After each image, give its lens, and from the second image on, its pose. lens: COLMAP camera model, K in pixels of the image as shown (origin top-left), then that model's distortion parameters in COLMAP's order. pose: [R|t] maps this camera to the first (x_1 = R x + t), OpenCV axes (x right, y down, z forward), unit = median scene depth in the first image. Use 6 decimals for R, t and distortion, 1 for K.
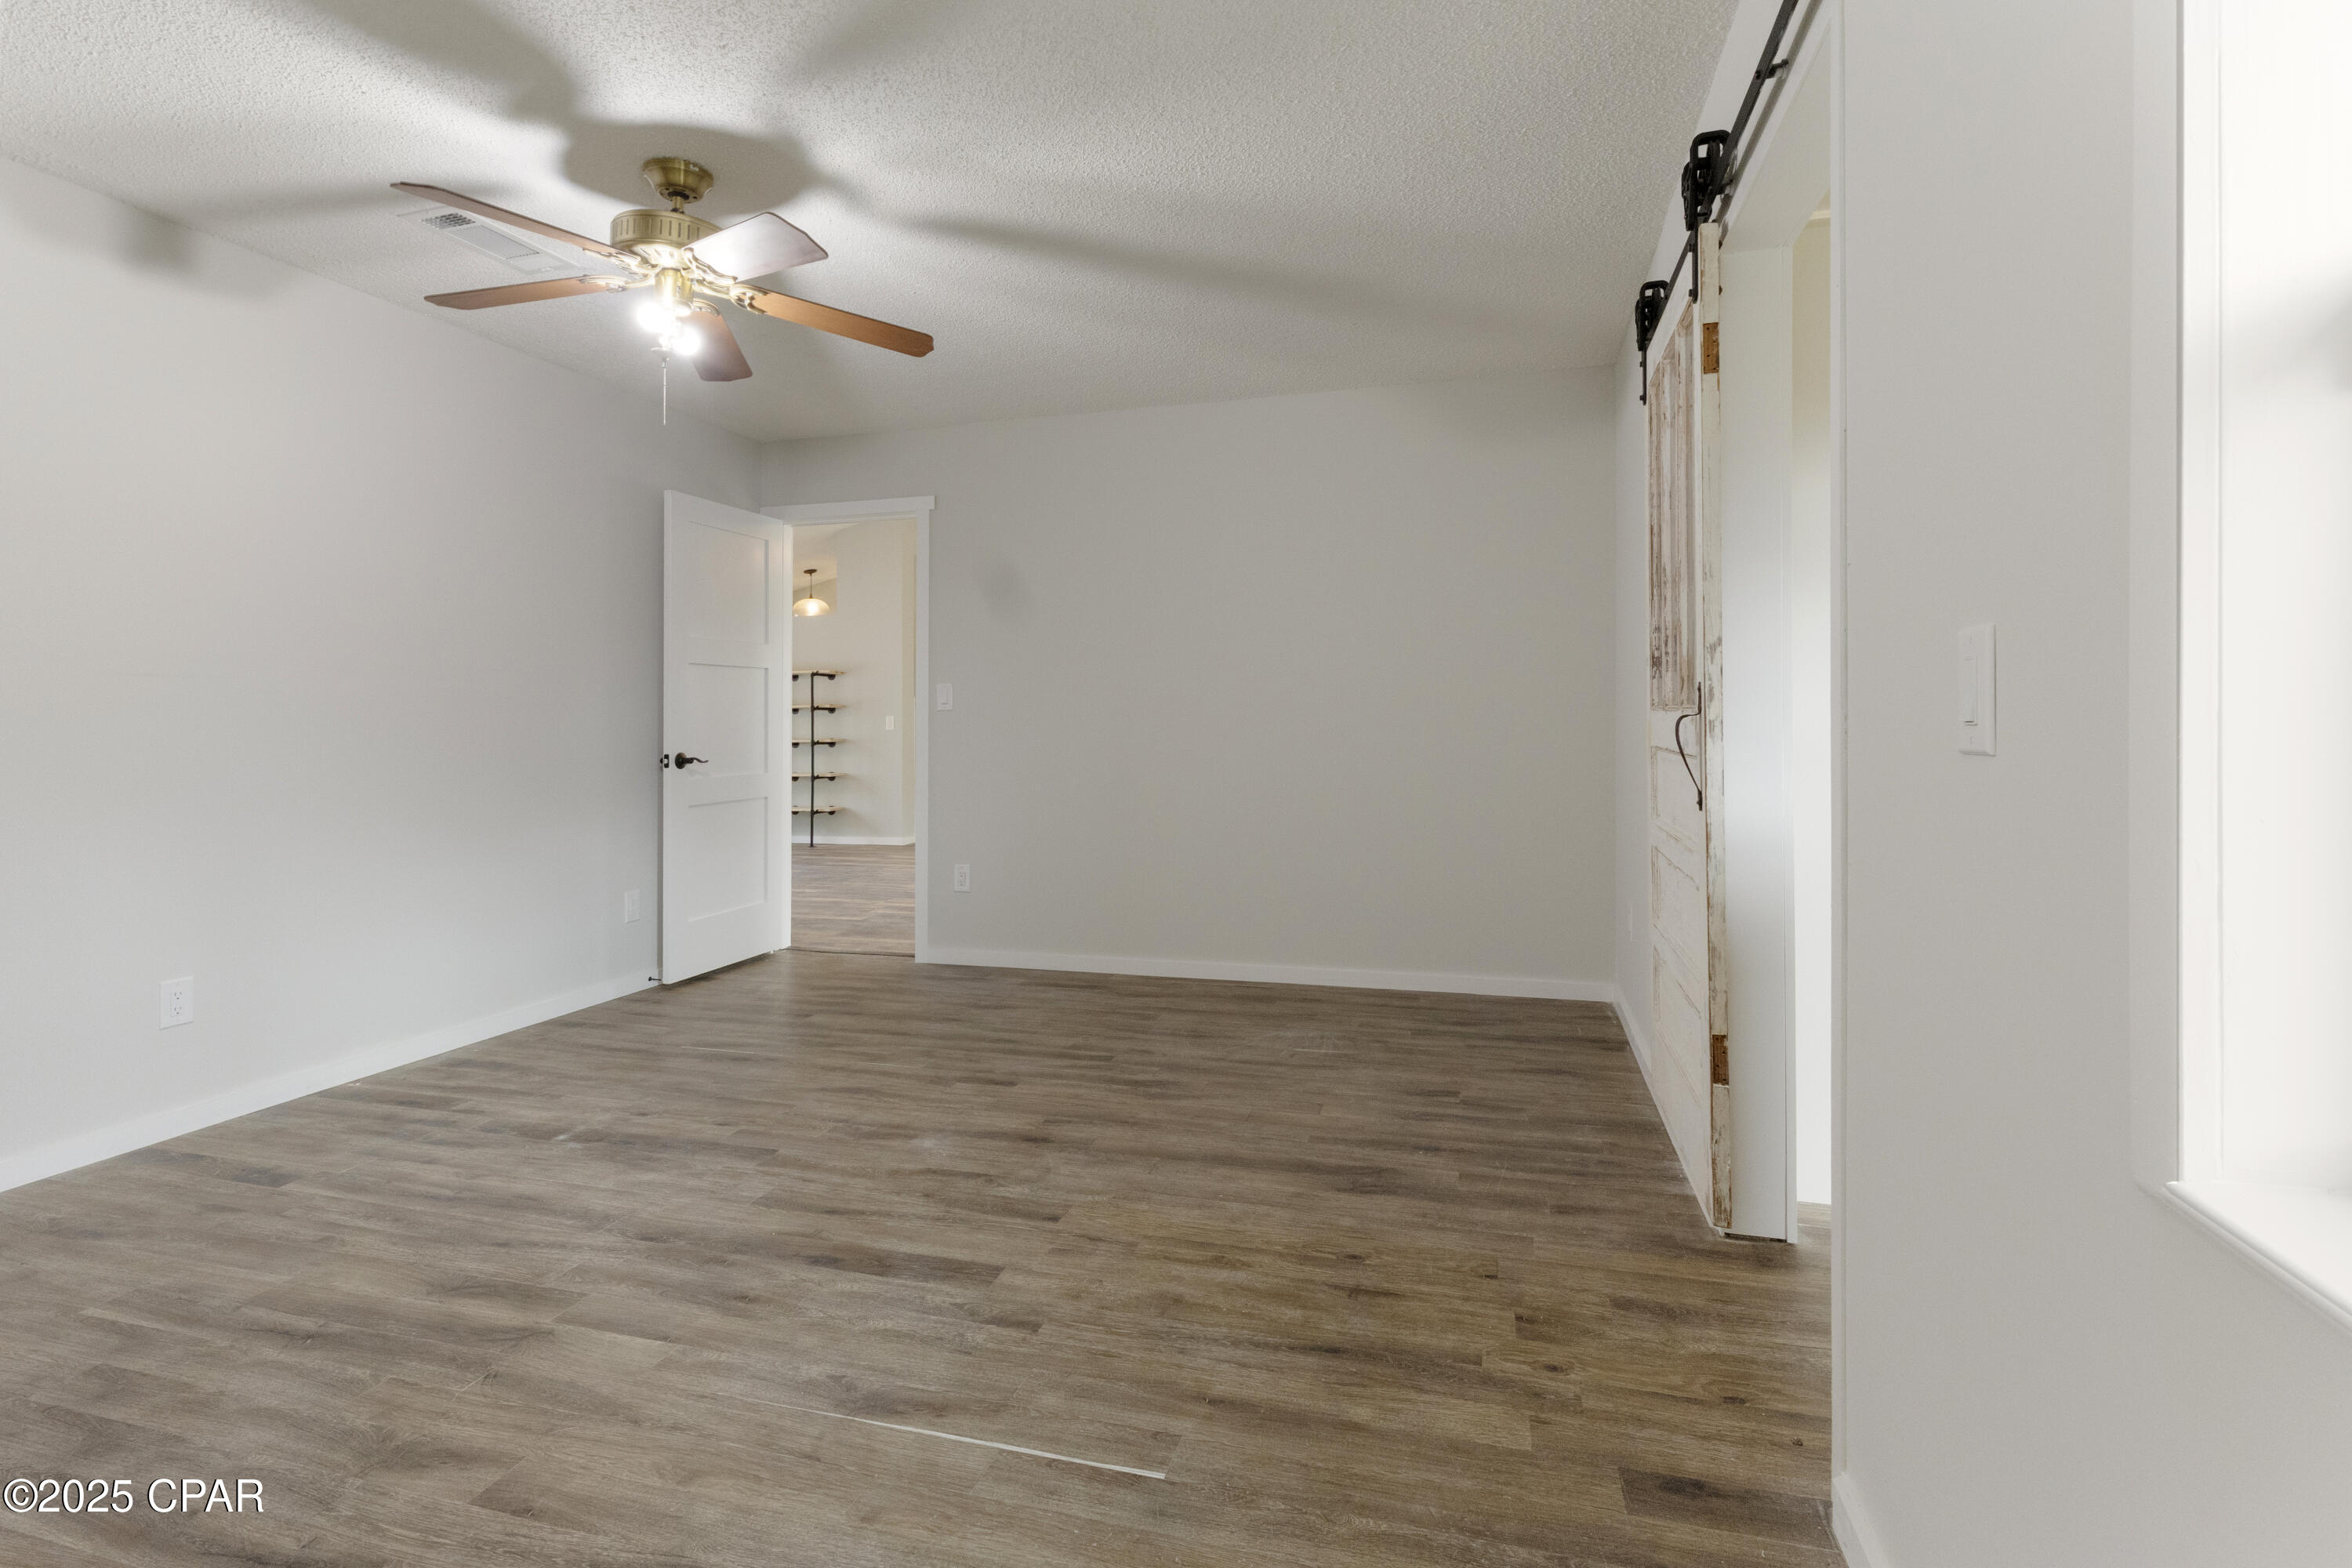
lens RADIAL K [[1102.1, 0, 1180.4], [0, 1102.1, 716.4], [0, 0, 1]] dist [0.000181, 0.001176]
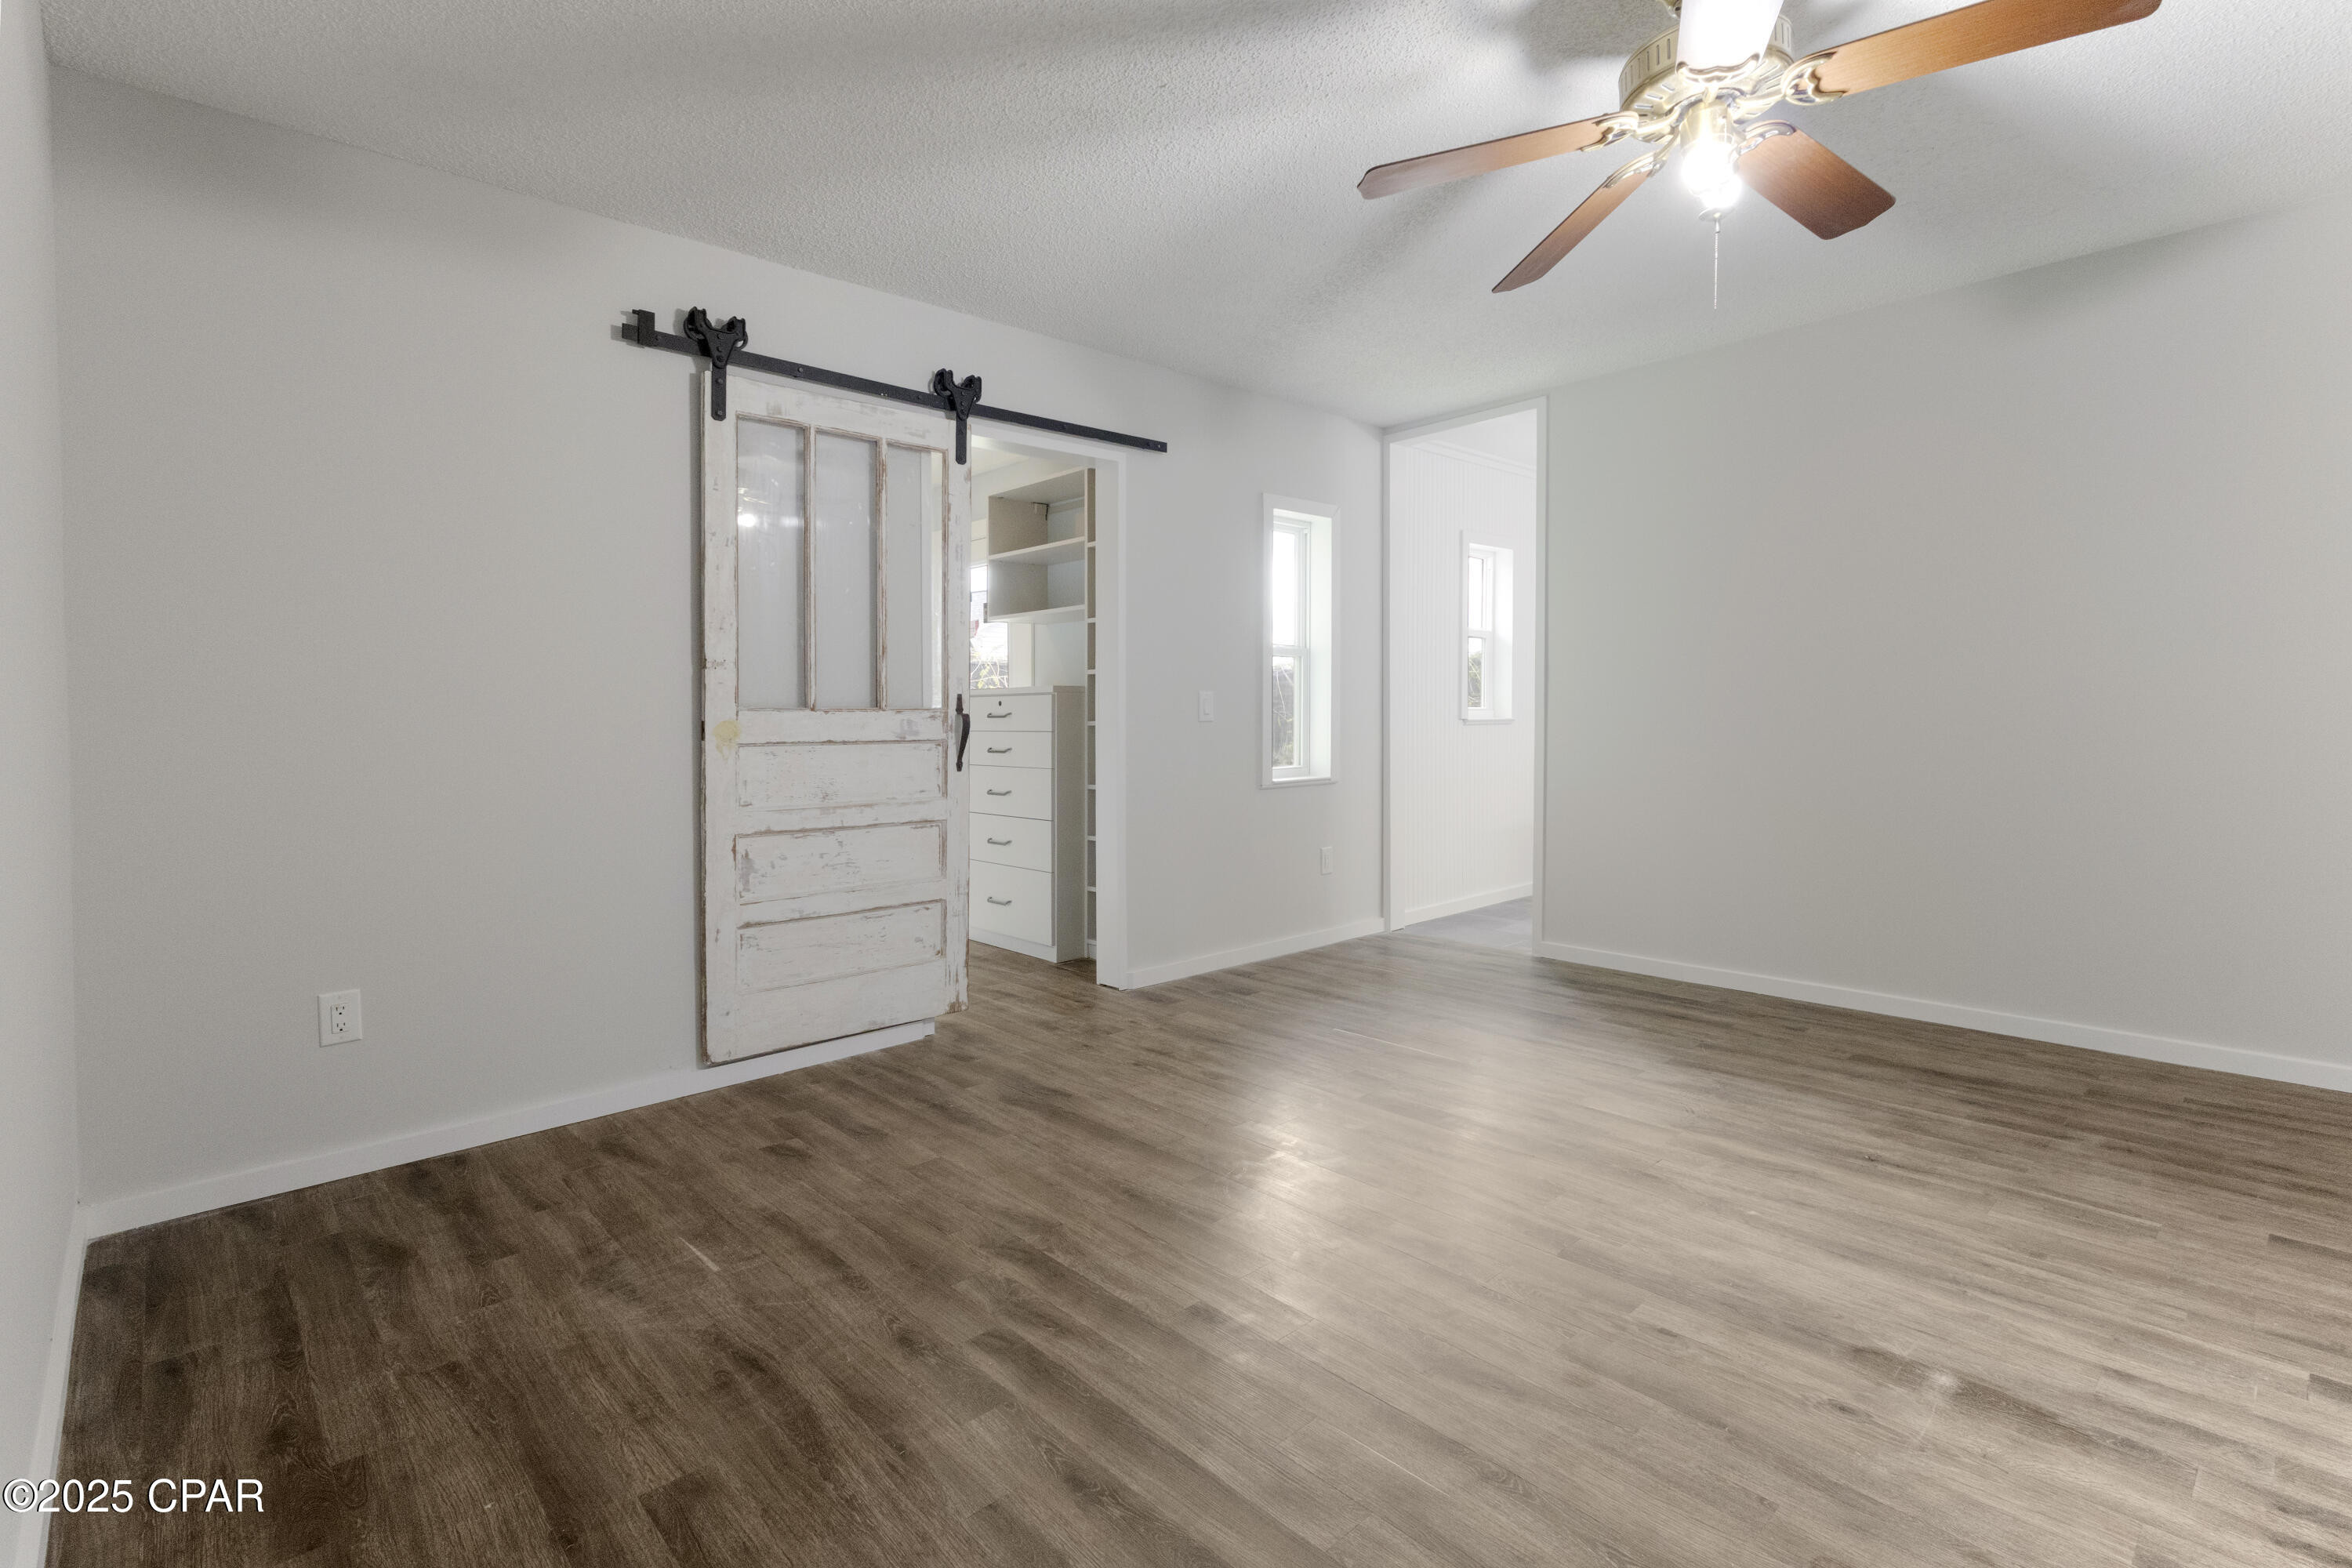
lens RADIAL K [[1102.1, 0, 1180.4], [0, 1102.1, 716.4], [0, 0, 1]] dist [0.000181, 0.001176]
pose [[-0.854842, 0.020302, 0.518490, -0.582430], [0.018259, 0.999792, -0.009045, 0.022542], [-0.518566, 0.001735, -0.855036, 1.912969]]
